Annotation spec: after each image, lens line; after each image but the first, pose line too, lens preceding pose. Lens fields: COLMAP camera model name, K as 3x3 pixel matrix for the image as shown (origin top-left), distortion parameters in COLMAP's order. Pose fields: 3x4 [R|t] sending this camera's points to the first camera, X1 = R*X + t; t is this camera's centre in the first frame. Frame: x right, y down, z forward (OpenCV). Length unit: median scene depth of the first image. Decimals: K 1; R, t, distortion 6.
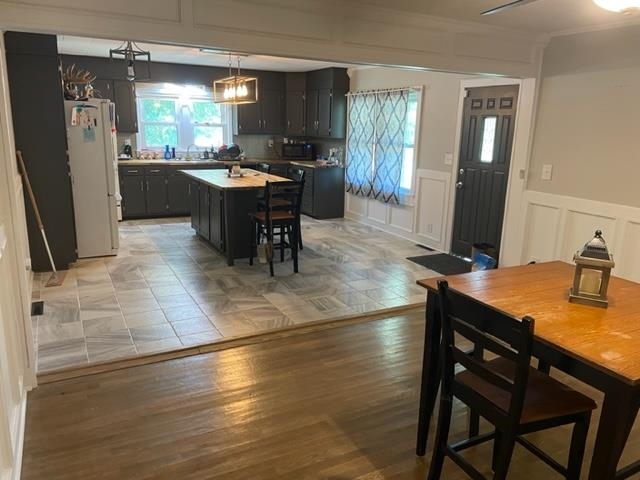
lens RADIAL K [[478.0, 0, 320.0], [0, 478.0, 240.0], [0, 0, 1]] dist [0.072677, -0.003793]
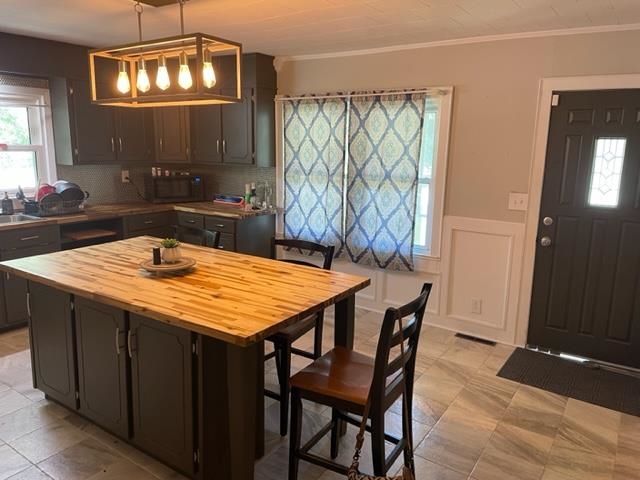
lens RADIAL K [[478.0, 0, 320.0], [0, 478.0, 240.0], [0, 0, 1]] dist [0.072677, -0.003793]
pose [[0.883023, -0.100152, 0.458519, -0.223436], [0.111955, 0.993712, 0.001447, -0.127010], [-0.455781, 0.050056, 0.888683, 0.474884]]
